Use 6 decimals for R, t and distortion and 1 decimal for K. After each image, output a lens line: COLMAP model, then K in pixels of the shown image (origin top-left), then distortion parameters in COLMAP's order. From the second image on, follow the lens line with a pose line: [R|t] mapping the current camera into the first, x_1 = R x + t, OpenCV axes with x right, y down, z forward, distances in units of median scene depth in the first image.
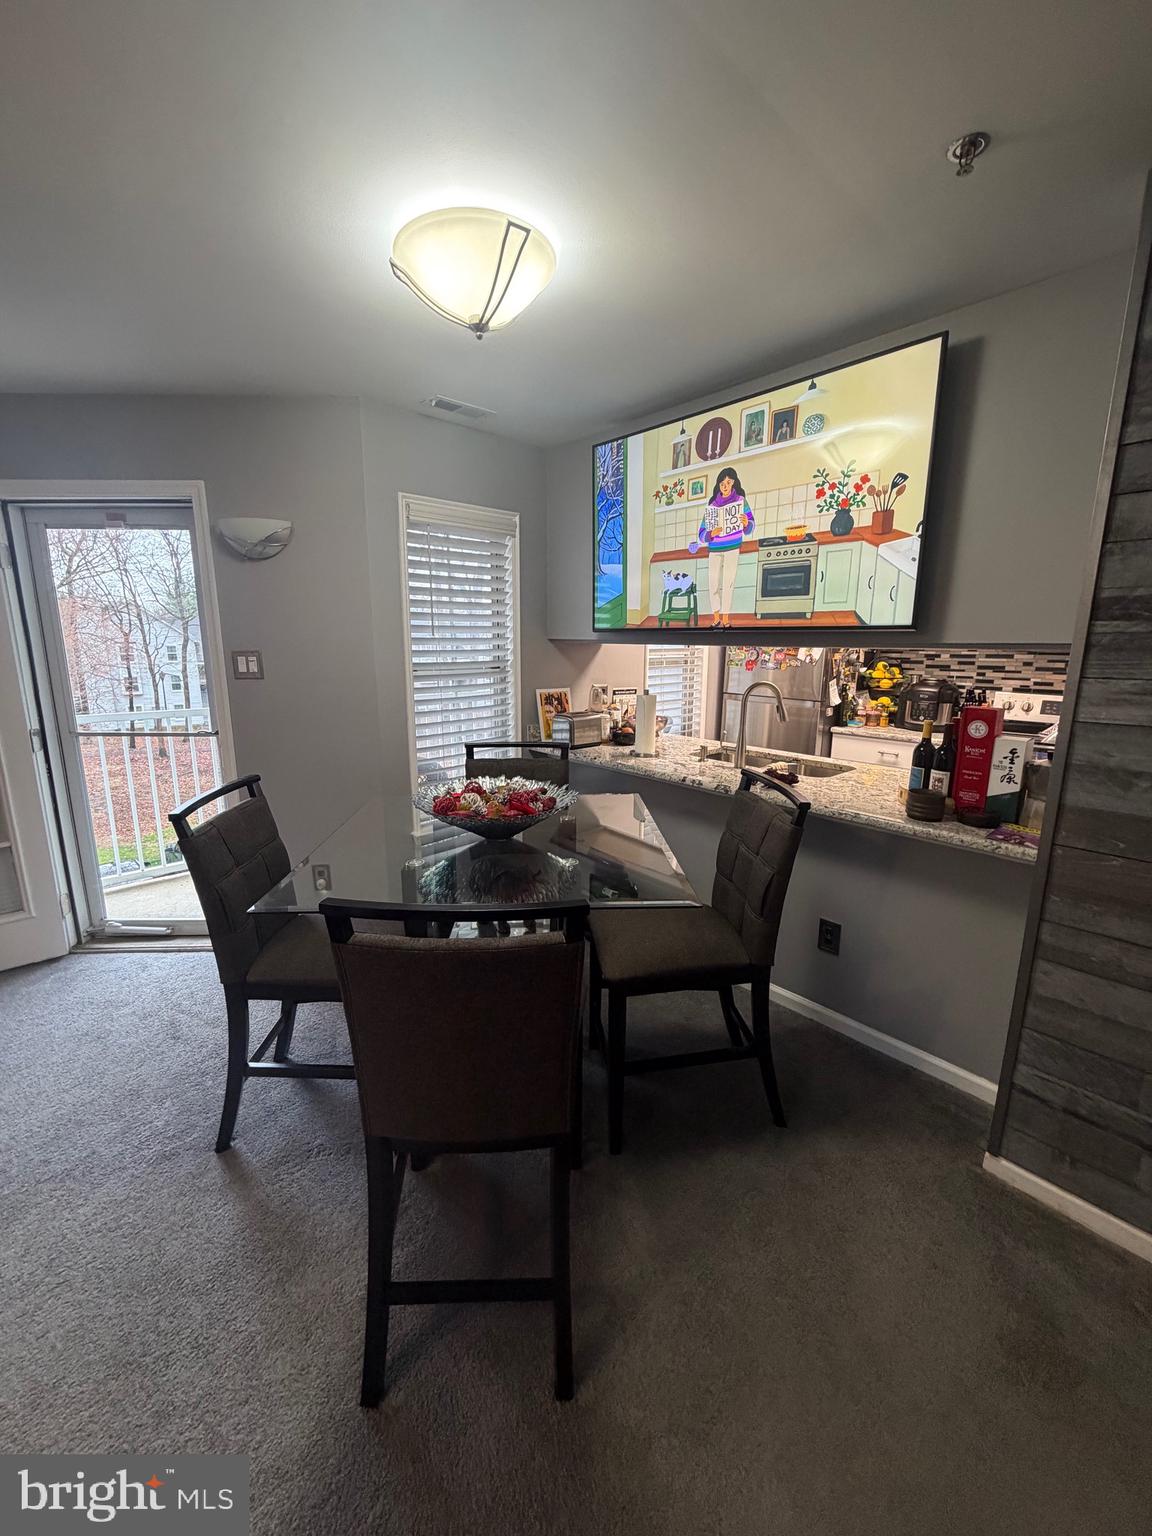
lens RADIAL K [[611.0, 0, 574.5], [0, 611.0, 764.7], [0, 0, 1]] dist [0.001235, -0.000892]
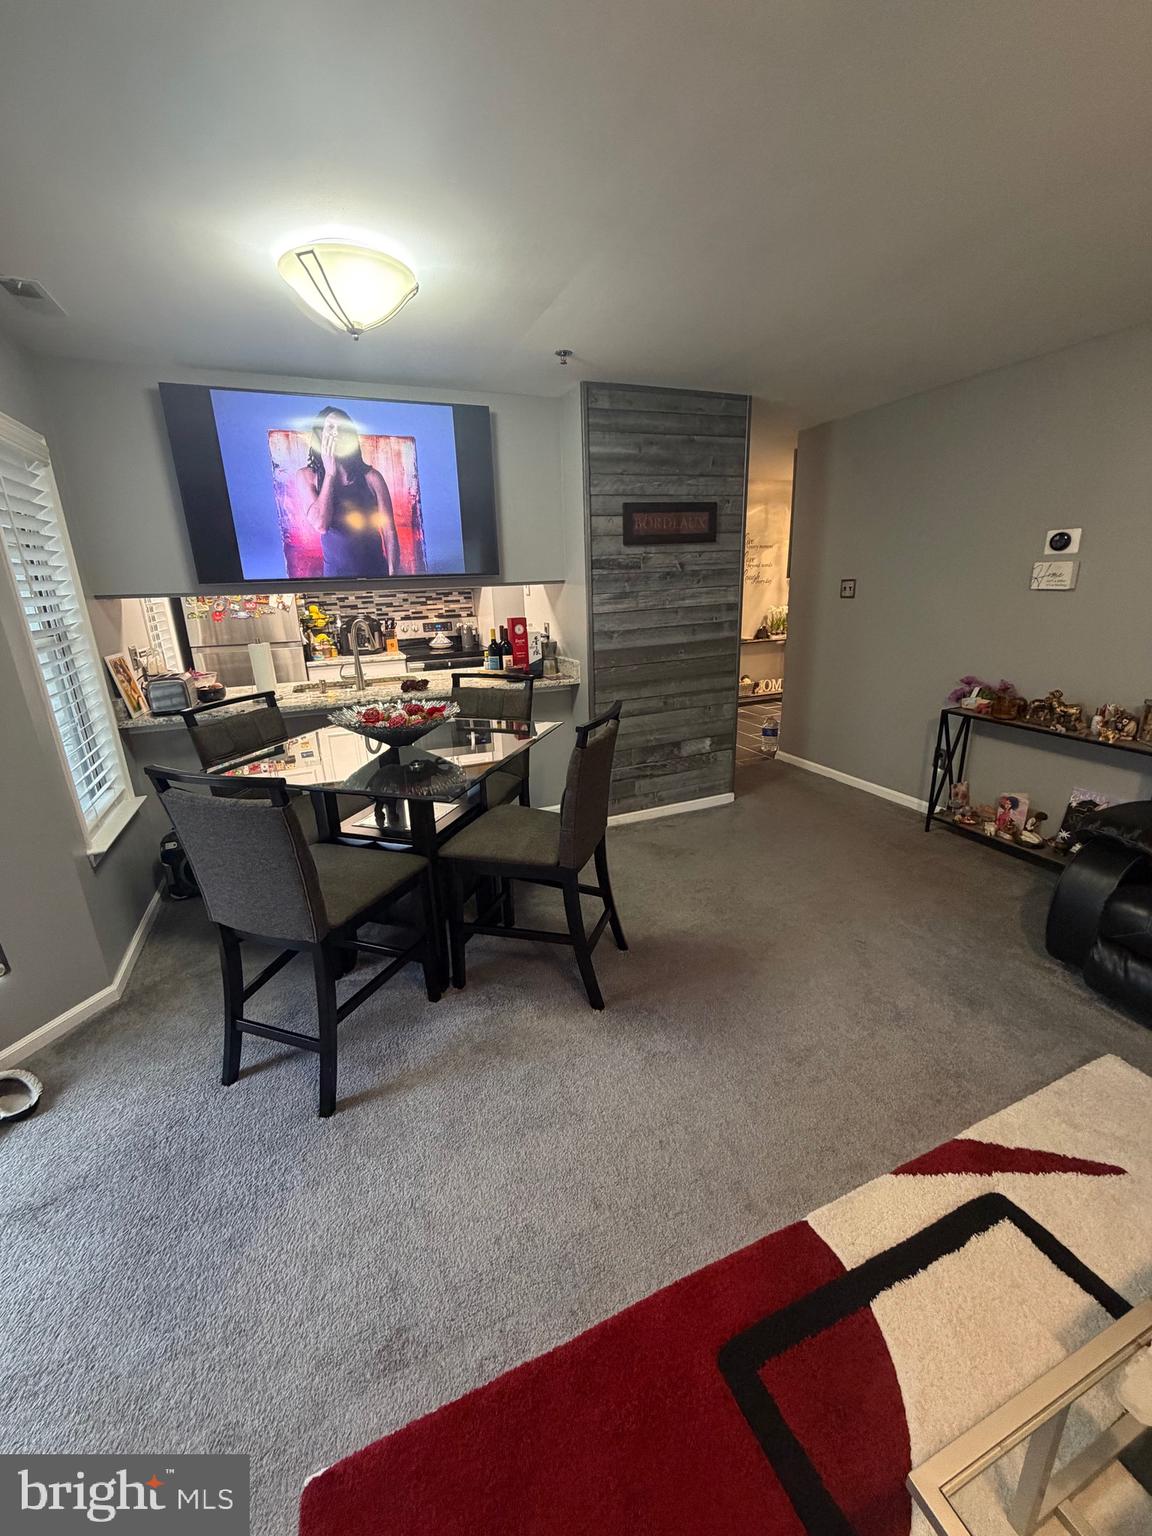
lens RADIAL K [[611.0, 0, 583.5], [0, 611.0, 765.4], [0, 0, 1]] dist [0.001235, -0.000892]
pose [[0.342397, -0.290217, 0.893610, -0.552759], [0.222105, 0.949143, 0.223151, -0.018919], [-0.912926, 0.122069, 0.389443, 0.074858]]
